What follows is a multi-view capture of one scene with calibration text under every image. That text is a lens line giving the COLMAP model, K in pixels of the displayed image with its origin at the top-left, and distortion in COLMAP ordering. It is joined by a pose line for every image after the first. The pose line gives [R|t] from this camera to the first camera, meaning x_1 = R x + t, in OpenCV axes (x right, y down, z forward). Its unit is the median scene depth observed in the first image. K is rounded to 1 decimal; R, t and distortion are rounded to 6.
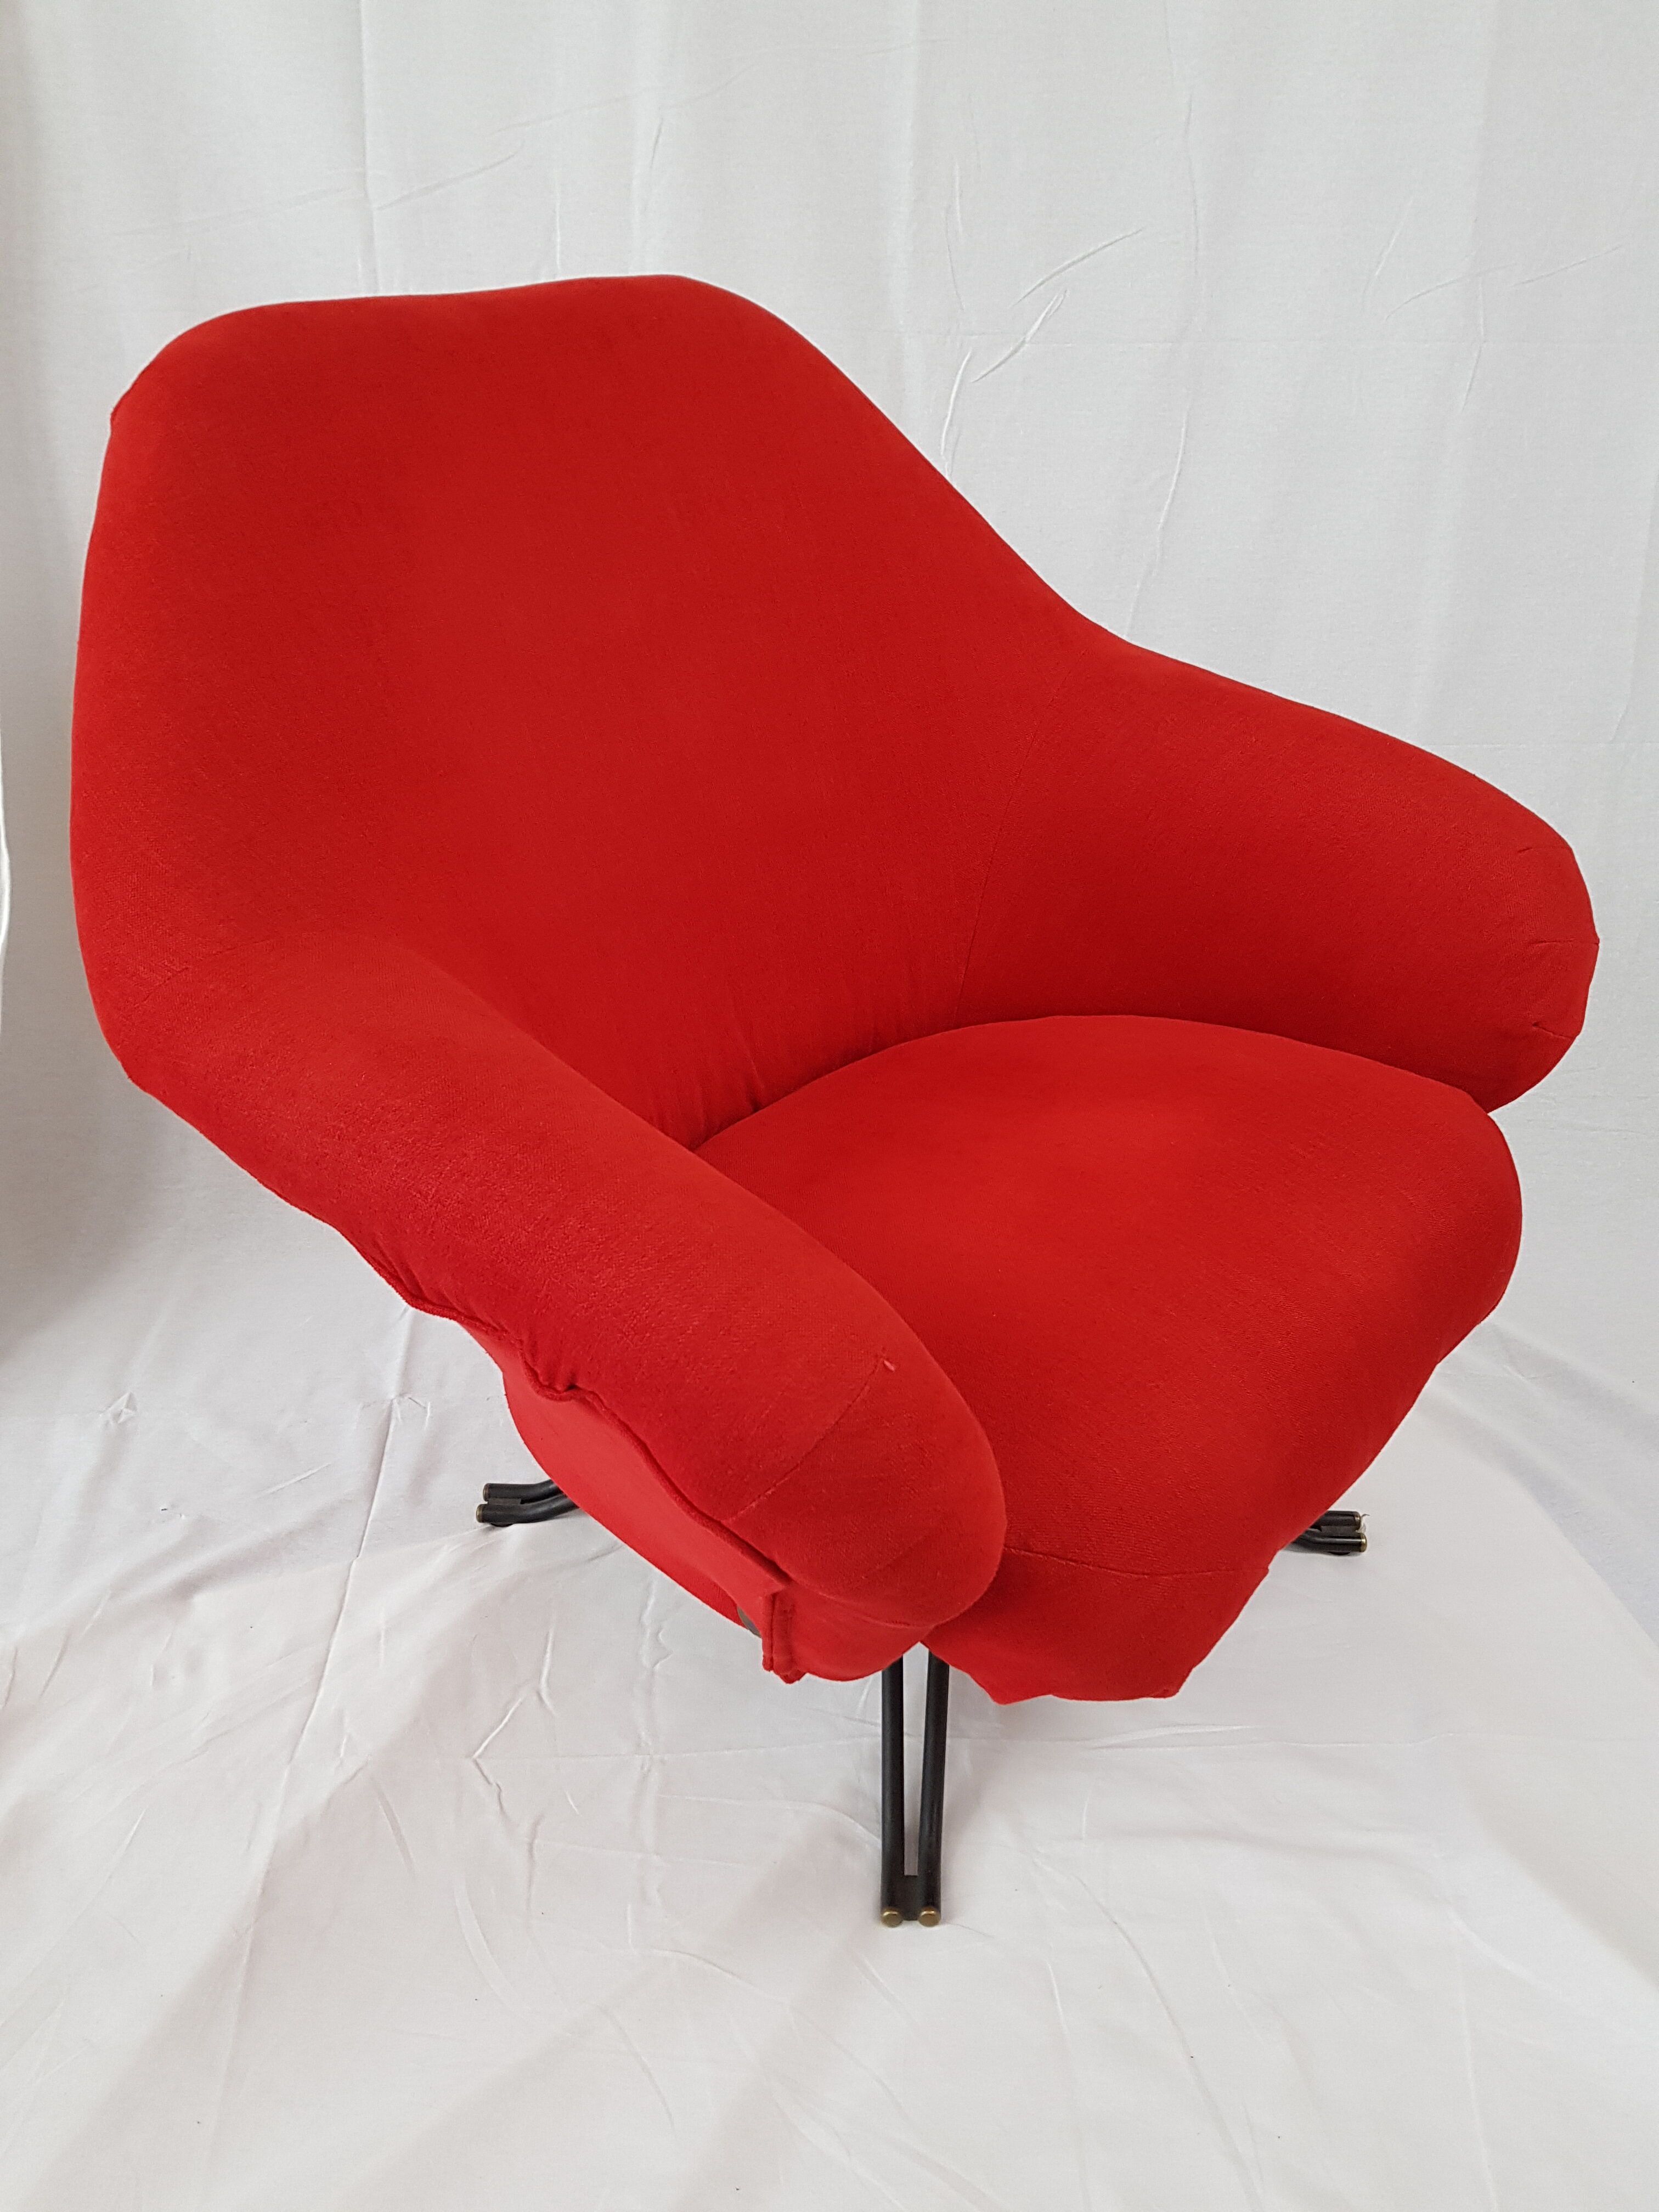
lens RADIAL K [[1857.9, 0, 848.9], [0, 1857.9, 1153.1], [0, 0, 1]] dist [-0.002732, -0.077953]
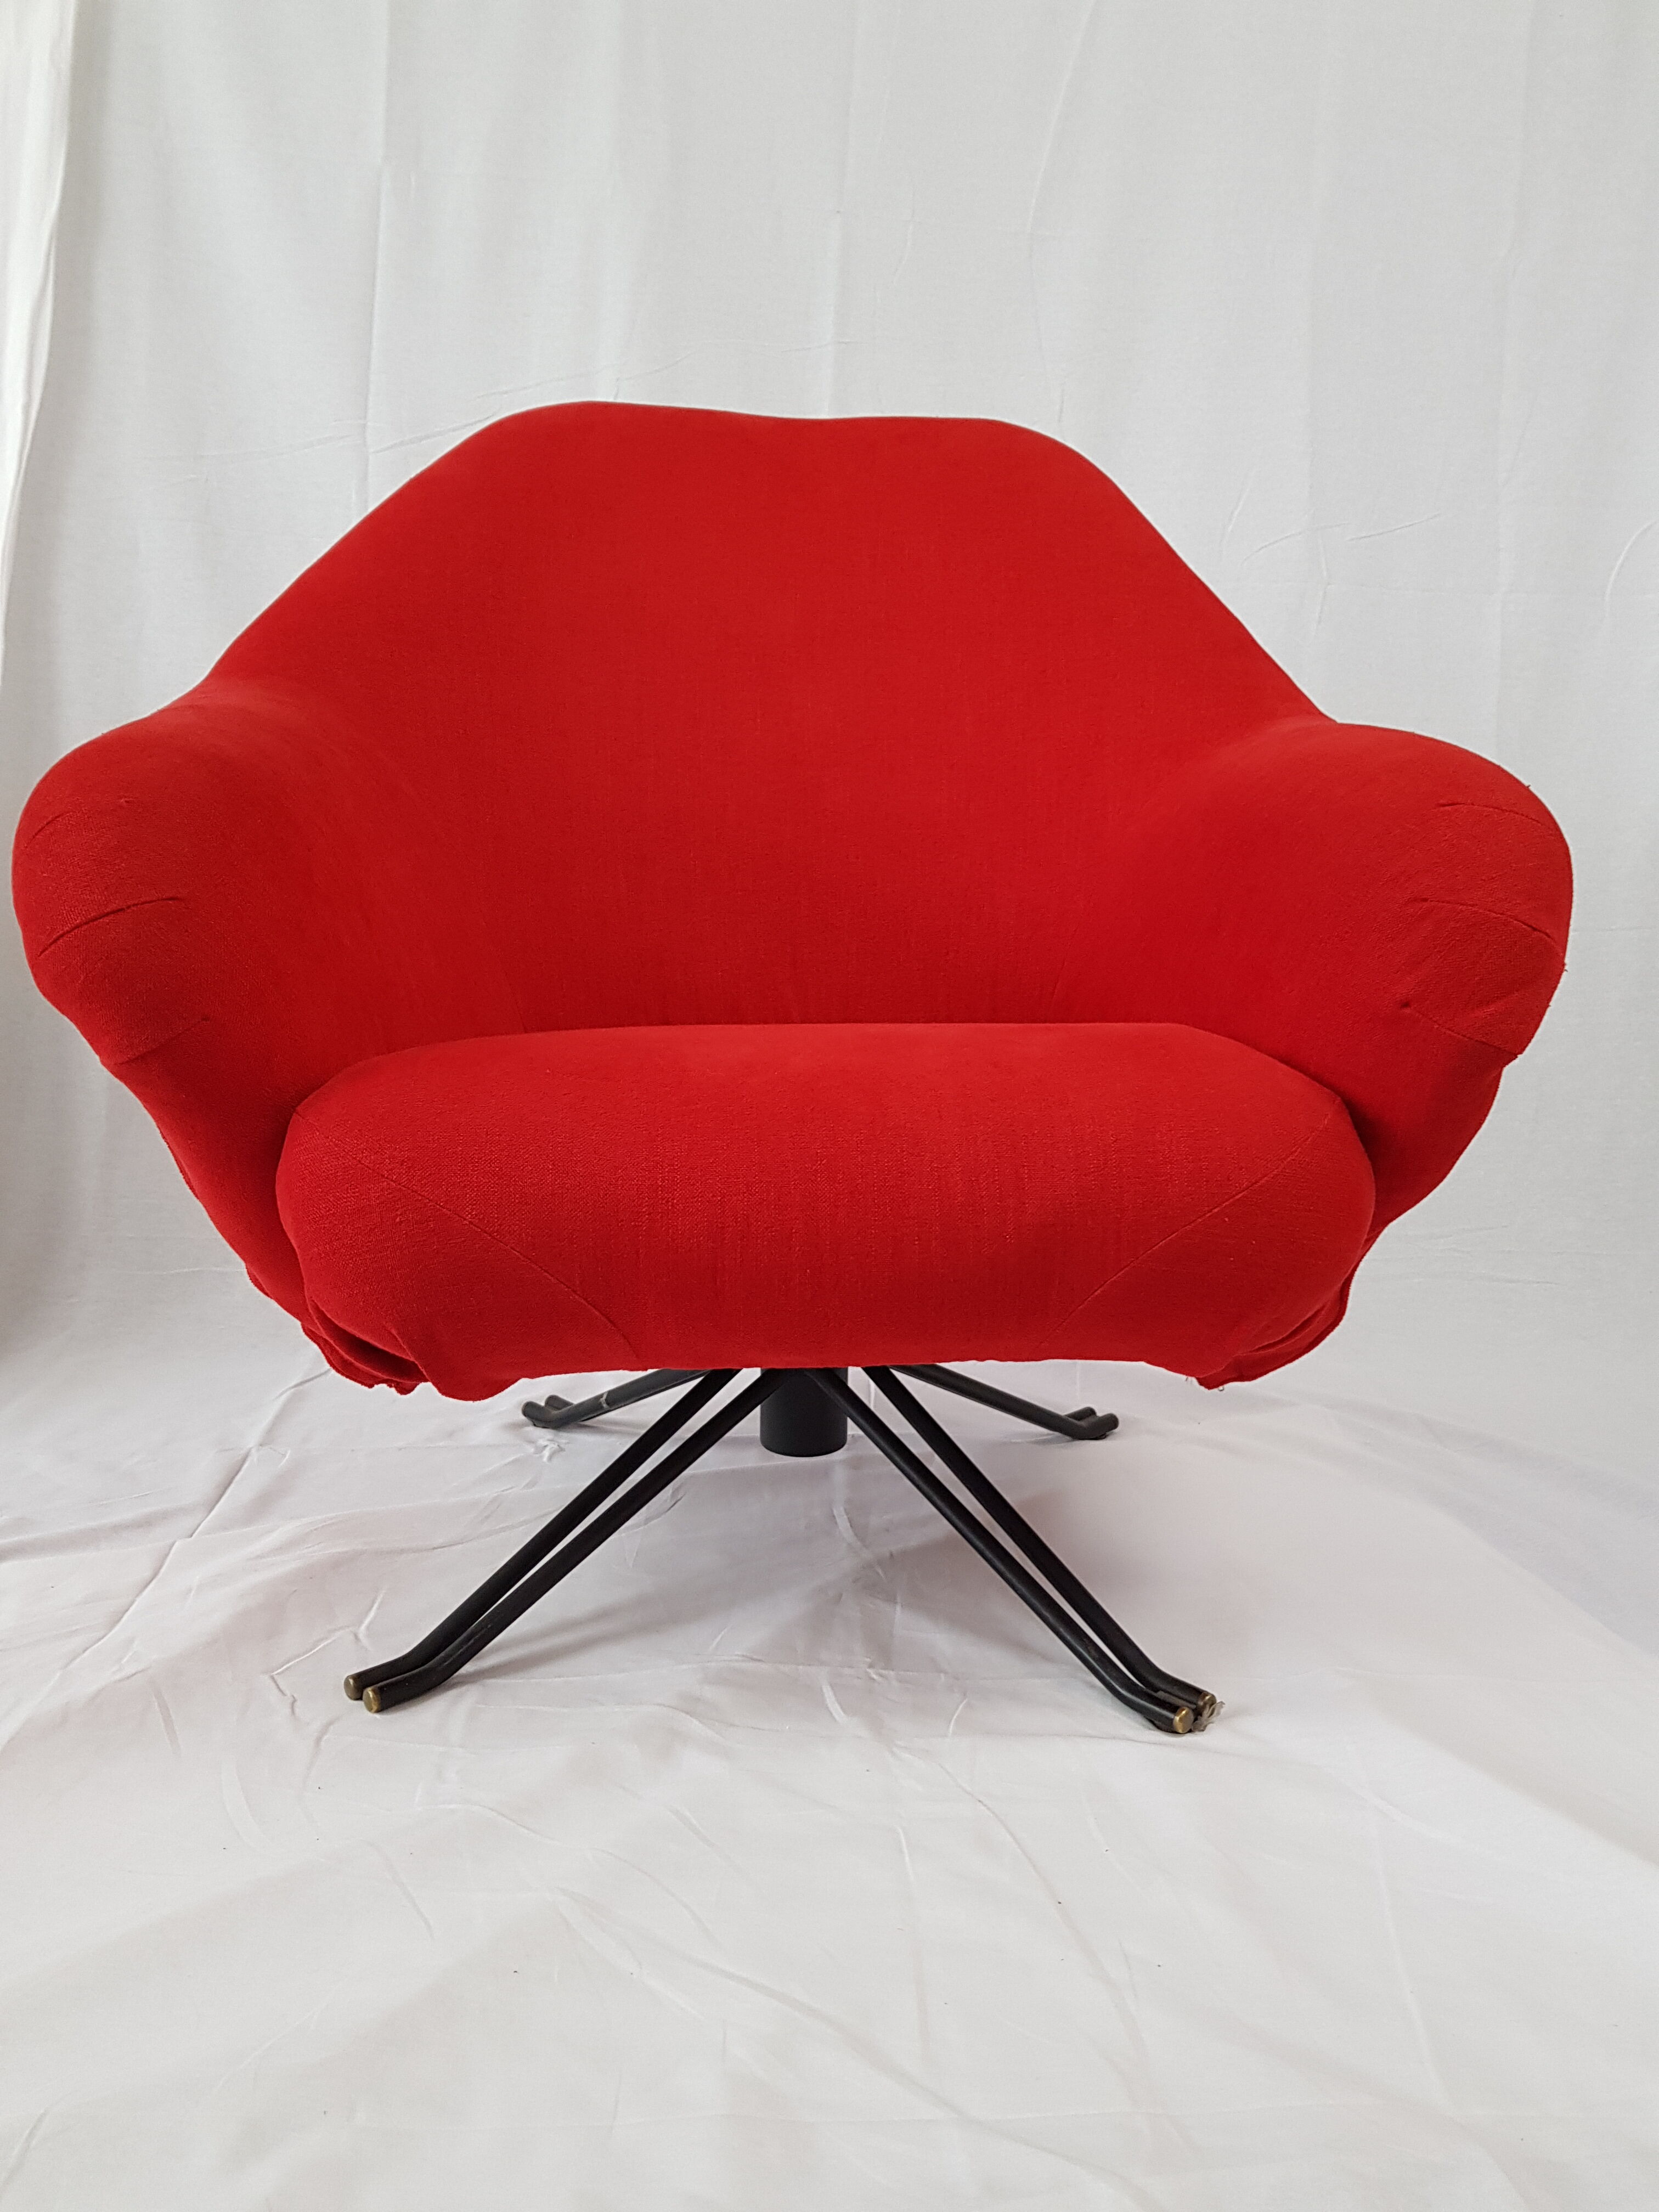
lens RADIAL K [[1887.3, 0, 898.5], [0, 1887.3, 1099.3], [0, 0, 1]] dist [-0.001684, -0.103702]
pose [[0.999868, 0.008446, 0.013878, 0.079708], [-0.002439, 0.922594, -0.385766, 0.396612], [-0.016062, 0.385681, 0.922492, 0.053731]]
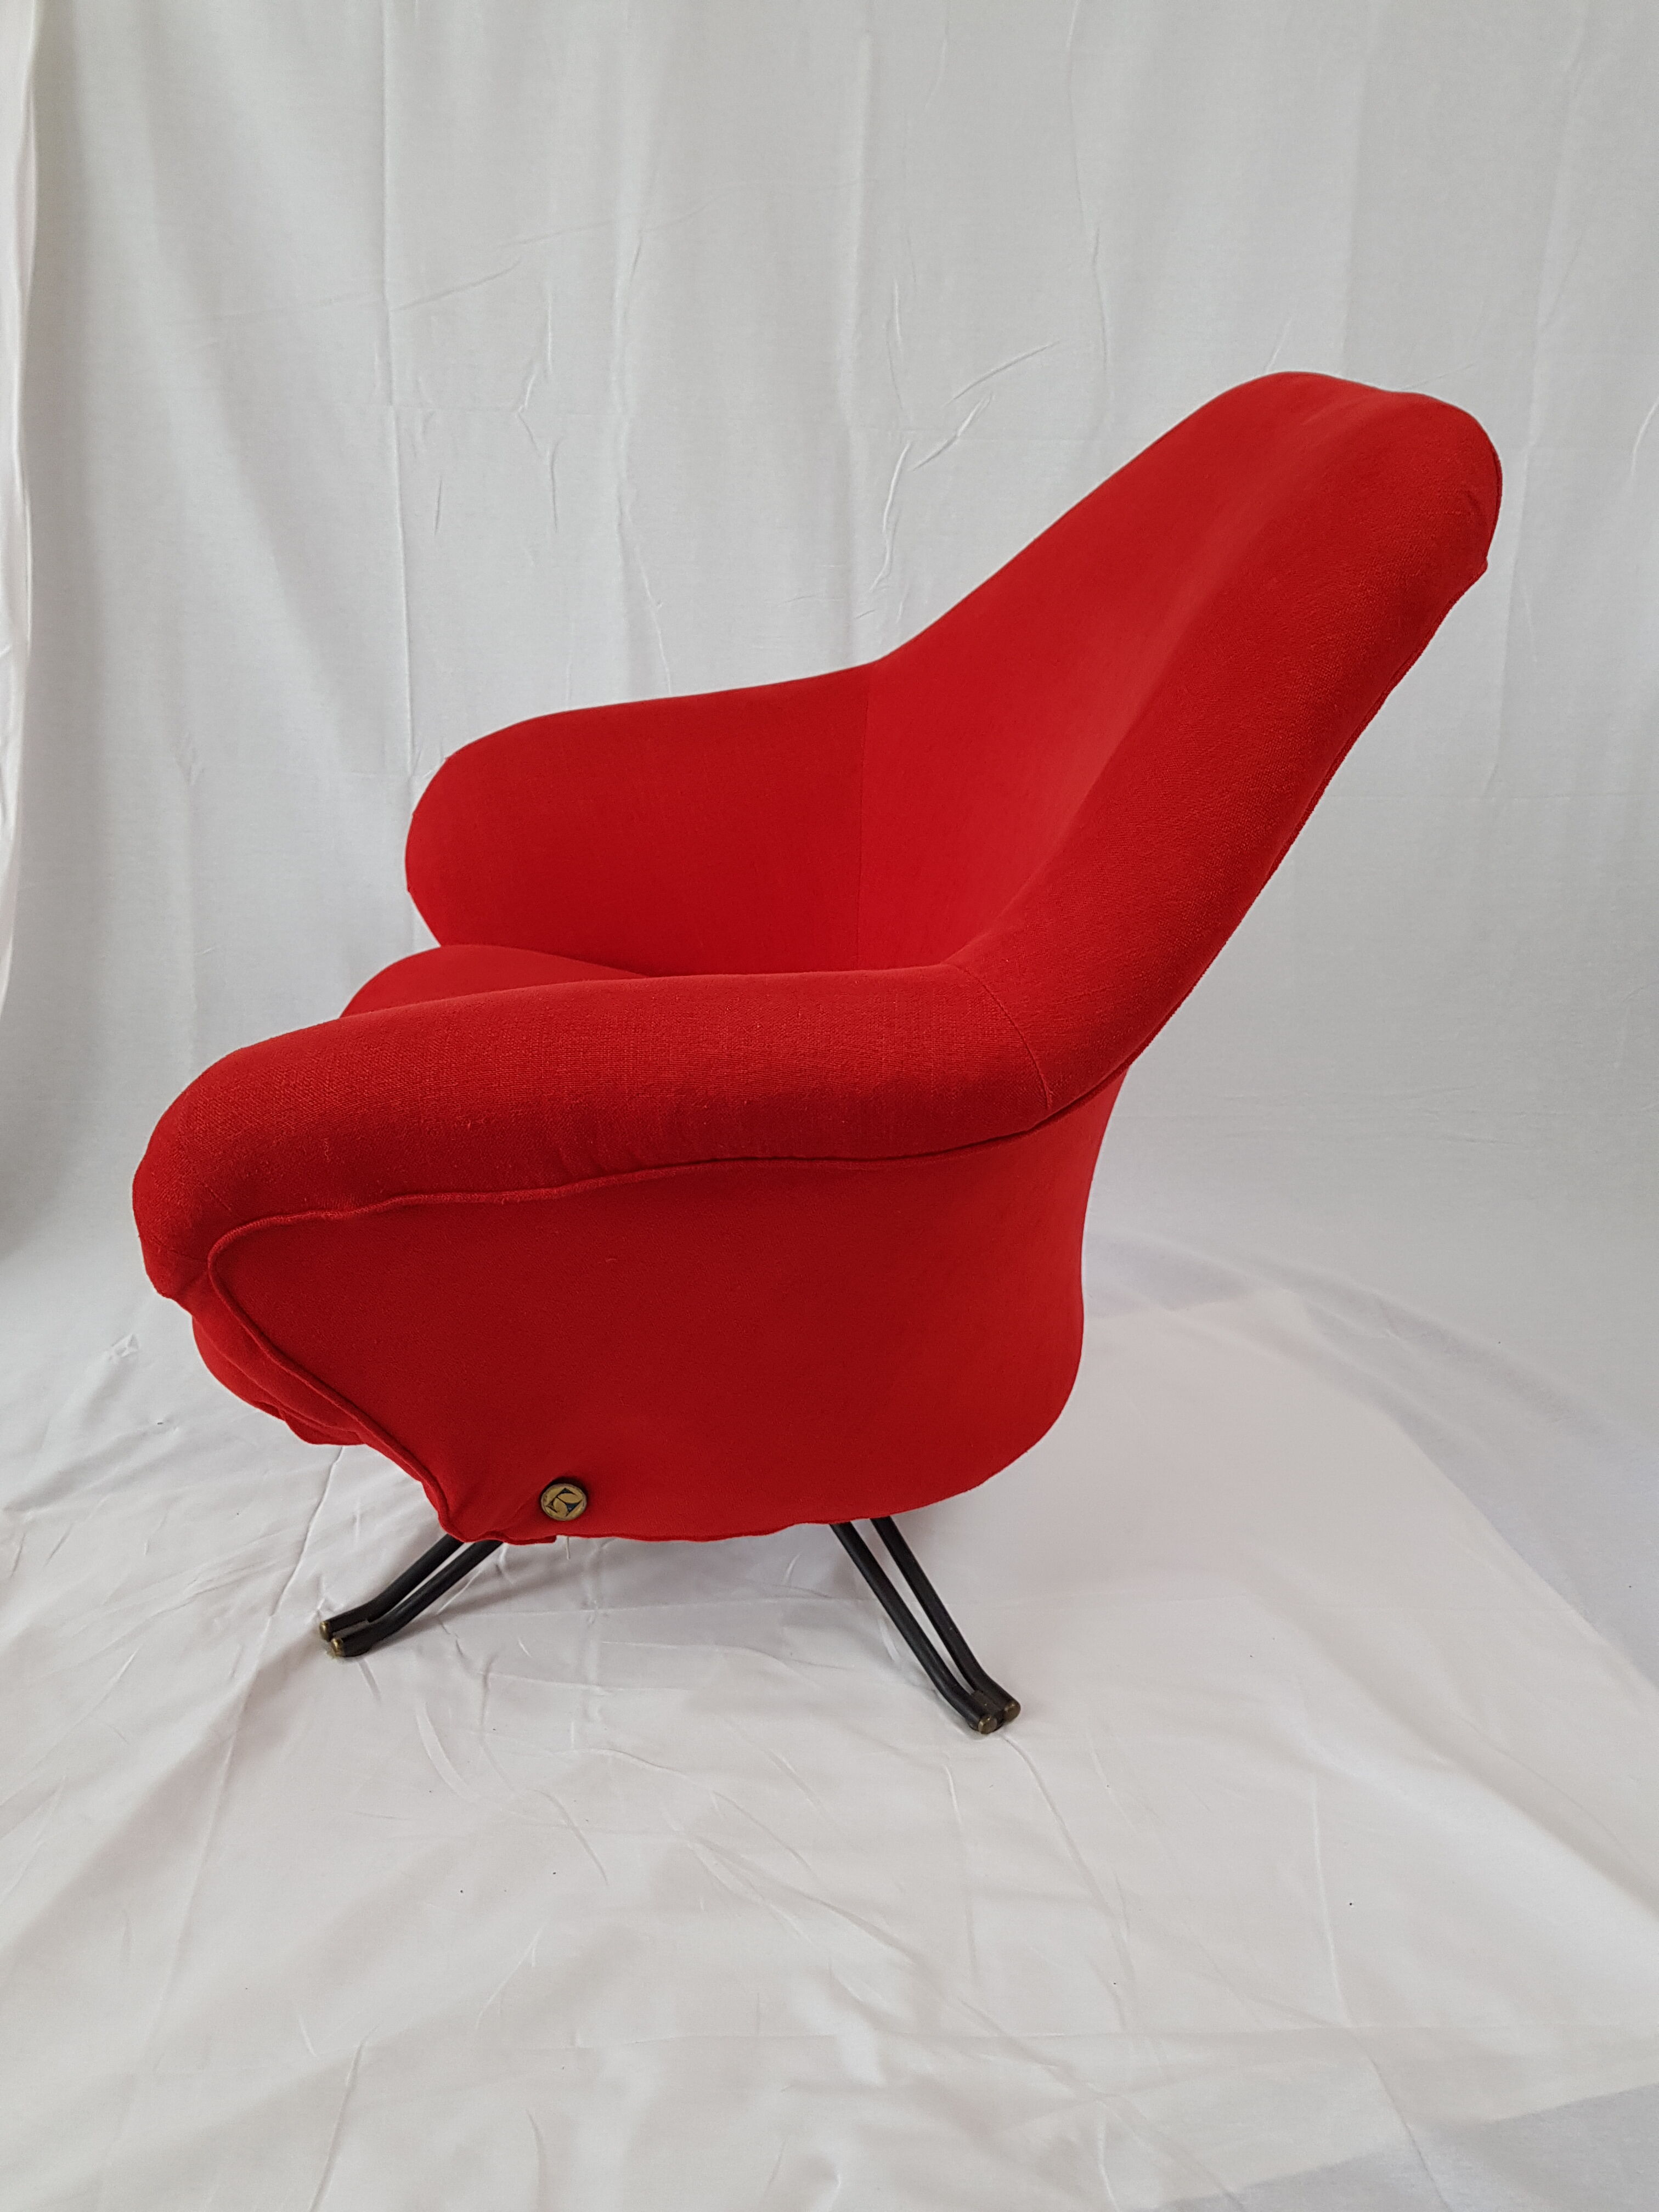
lens RADIAL K [[1903.1, 0, 867.7], [0, 1903.1, 1189.1], [0, 0, 1]] dist [-0.061459, -0.001482]
pose [[0.999816, 0.010042, 0.016315, 0.032928], [-0.008503, 0.995741, -0.091801, 0.167053], [-0.017168, 0.091645, 0.995644, -0.146038]]
